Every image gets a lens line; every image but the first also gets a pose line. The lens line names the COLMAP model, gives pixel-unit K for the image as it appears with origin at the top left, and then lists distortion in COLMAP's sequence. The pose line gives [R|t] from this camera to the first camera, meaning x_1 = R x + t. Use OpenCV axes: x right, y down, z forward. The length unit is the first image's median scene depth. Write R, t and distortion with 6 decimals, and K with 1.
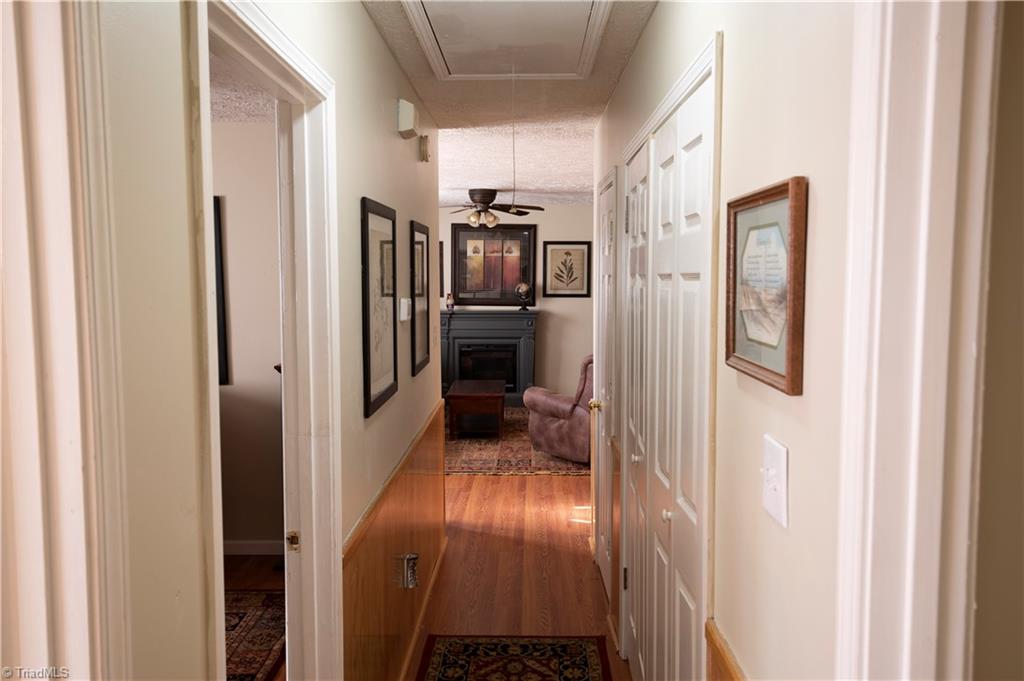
lens RADIAL K [[821.2, 0, 512.0], [0, 821.2, 340.5], [0, 0, 1]] dist [0.001081, 0.000011]
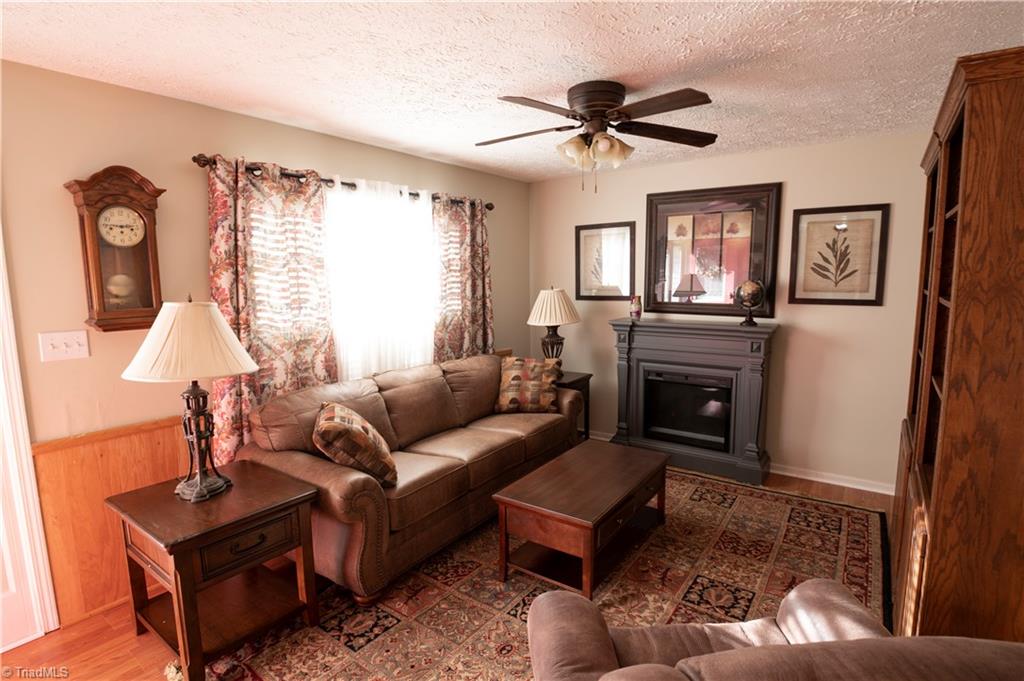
lens RADIAL K [[510.4, 0, 517.3], [0, 510.4, 340.6], [0, 0, 1]] dist [-0.028125, -0.000205]
pose [[0.823353, 0.062340, -0.564096, 0.085786], [-0.033705, 0.997566, 0.061048, -0.041682], [0.566528, -0.031251, 0.823450, 0.580415]]
